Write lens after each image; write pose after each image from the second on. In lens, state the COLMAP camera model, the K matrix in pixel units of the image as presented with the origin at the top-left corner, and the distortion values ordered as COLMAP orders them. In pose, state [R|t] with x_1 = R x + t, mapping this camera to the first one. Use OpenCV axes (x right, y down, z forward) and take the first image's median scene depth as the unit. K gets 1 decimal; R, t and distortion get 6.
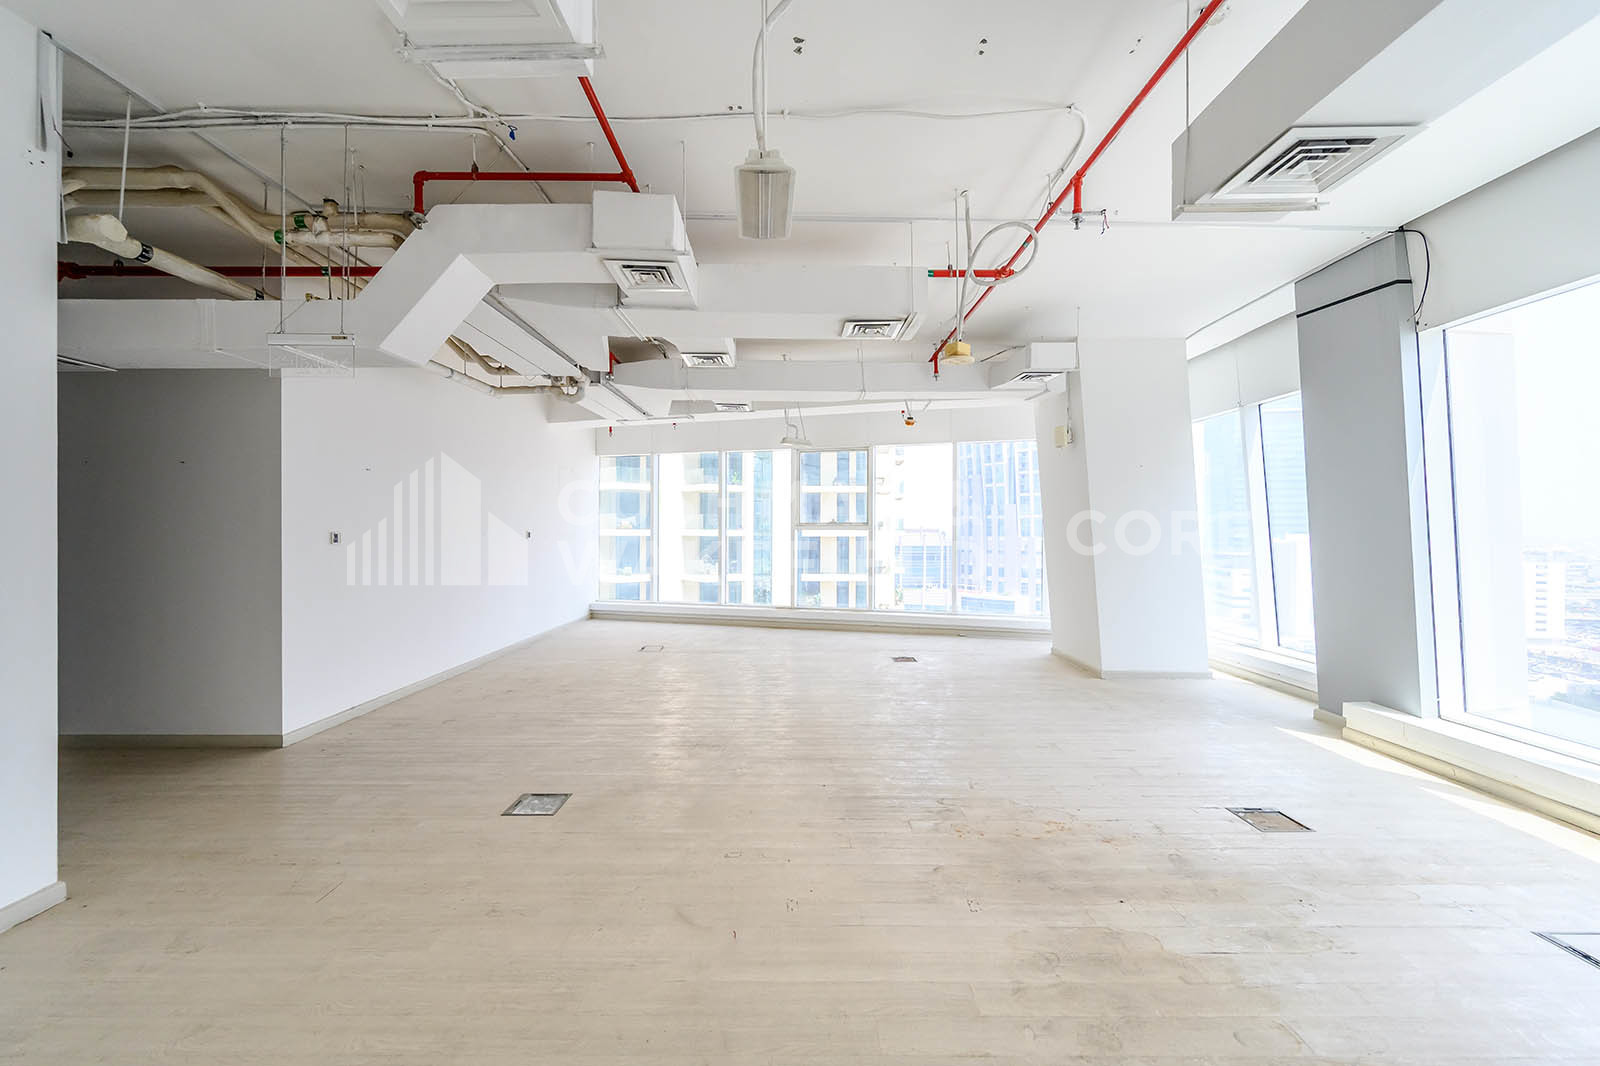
lens RADIAL K [[636.4, 0, 803.4], [0, 636.4, 538.3], [0, 0, 1]] dist [-0.000254, 0.000007]
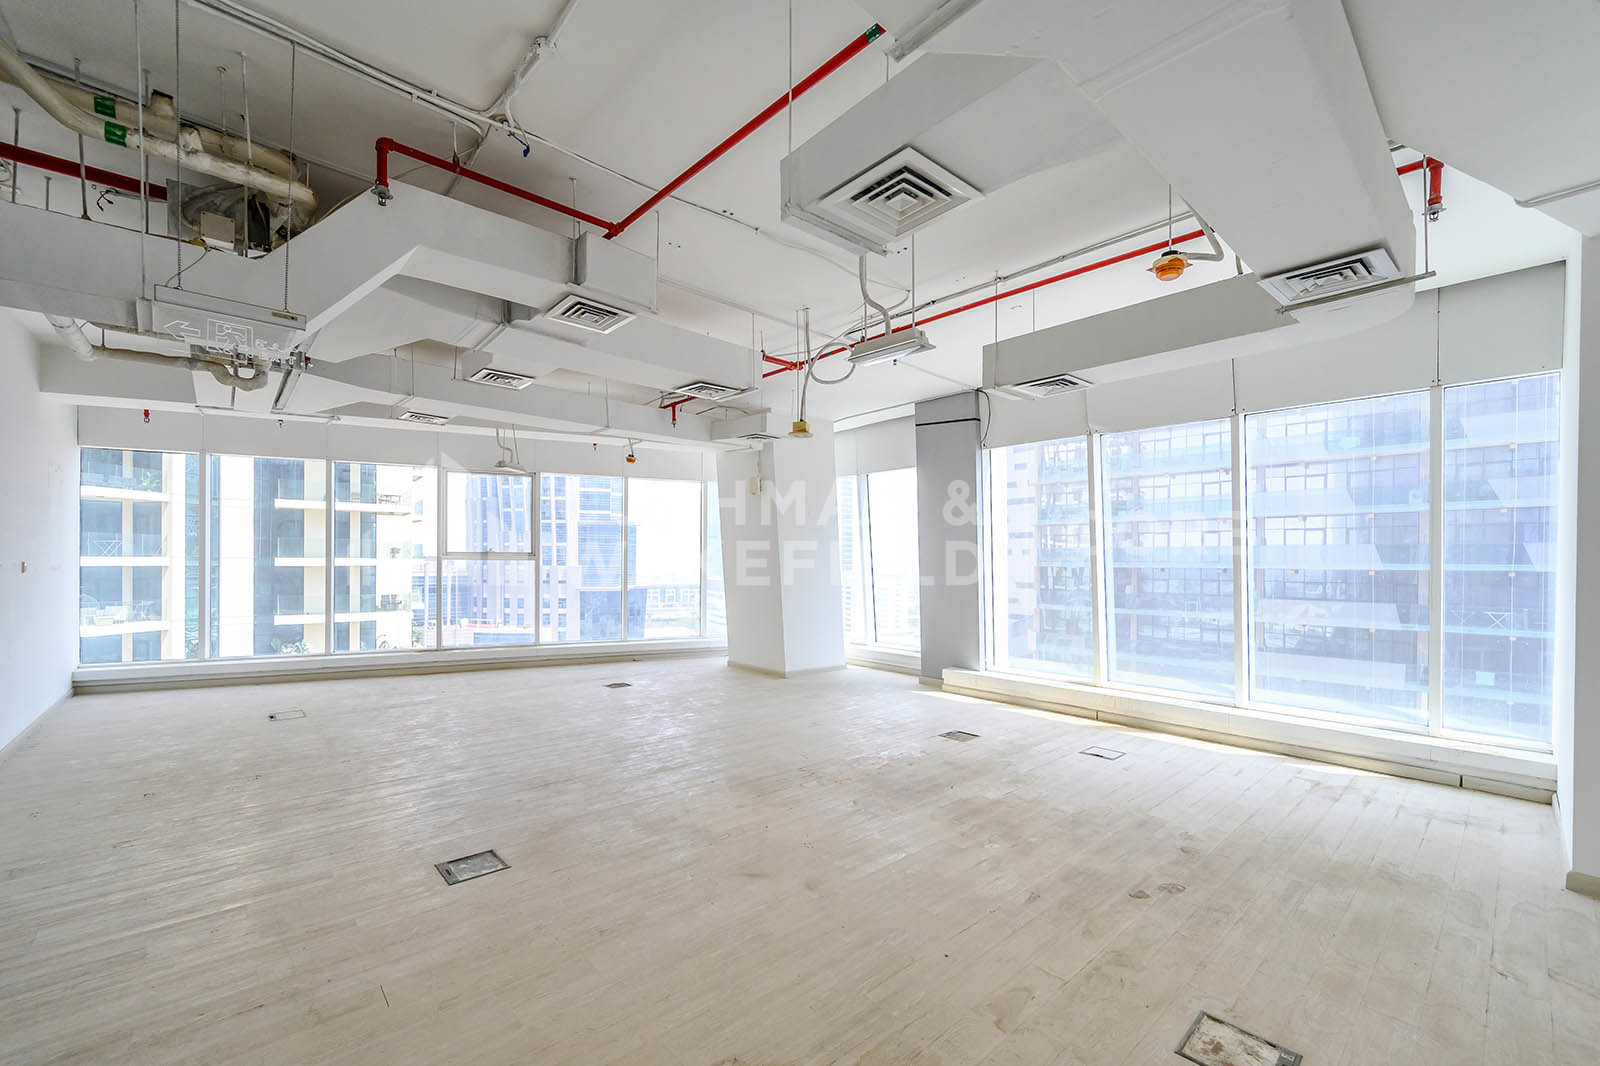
lens RADIAL K [[667.3, 0, 803.1], [0, 667.3, 569.0], [0, 0, 1]] dist [0.000153, -0.000028]
pose [[0.737361, -0.006075, 0.675472, -0.529920], [0.003821, 0.999981, 0.004823, -0.006686], [-0.675488, -0.000975, 0.737370, -0.014697]]
